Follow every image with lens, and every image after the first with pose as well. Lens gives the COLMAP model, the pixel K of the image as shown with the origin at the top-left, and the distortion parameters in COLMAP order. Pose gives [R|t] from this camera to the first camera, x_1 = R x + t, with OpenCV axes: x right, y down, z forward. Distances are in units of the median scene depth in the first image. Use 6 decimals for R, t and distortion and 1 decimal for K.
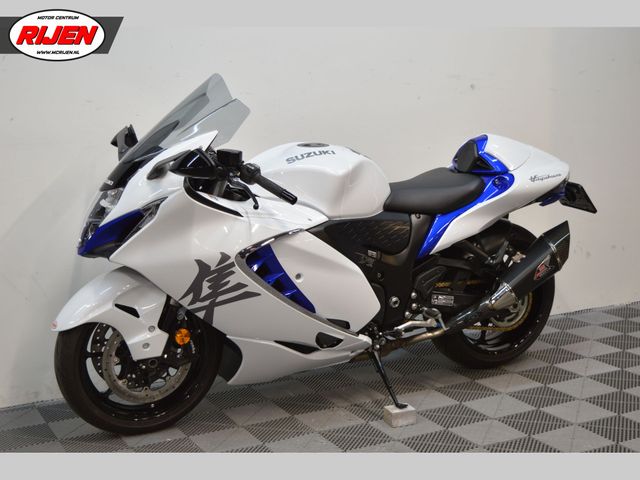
lens RADIAL K [[1001.7, 0, 324.7], [0, 1001.7, 237.6], [0, 0, 1]] dist [-0.025530, 0.000000]
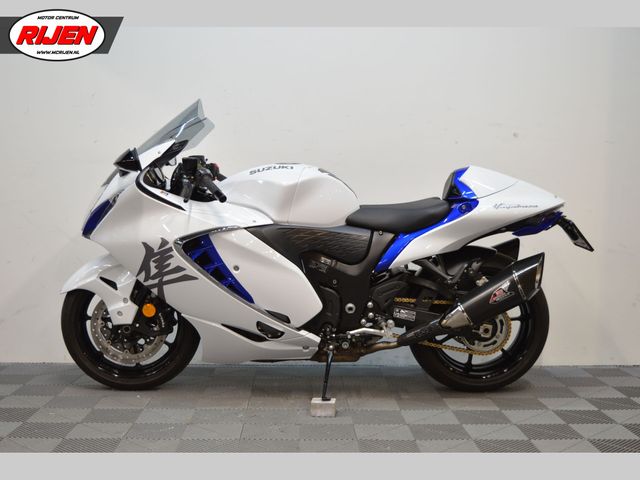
lens RADIAL K [[824.4, 0, 319.7], [0, 824.4, 243.9], [0, 0, 1]] dist [-0.058713, 0.000000]
pose [[0.901286, 0.062878, -0.428636, 0.450786], [-0.104997, 0.991617, -0.075313, 0.069970], [0.420307, 0.112884, 0.900333, 0.173788]]
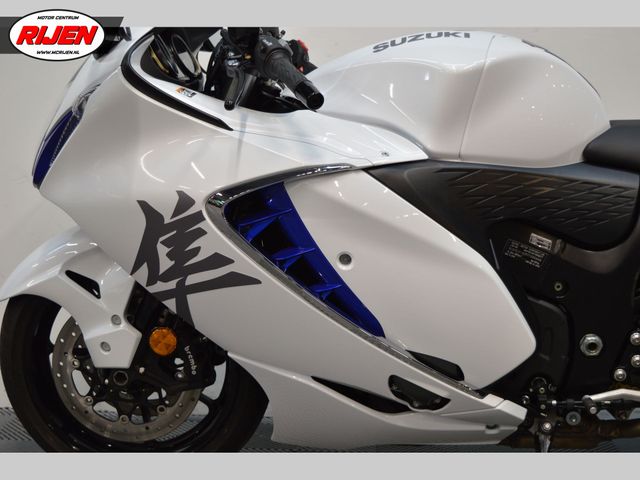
lens RADIAL K [[890.4, 0, 318.4], [0, 890.4, 236.8], [0, 0, 1]] dist [-0.038366, 0.000000]
pose [[0.845350, 0.087155, -0.527056, 0.196283], [-0.112914, 0.993462, -0.016824, 0.035448], [0.522144, 0.073734, 0.849664, 0.580404]]
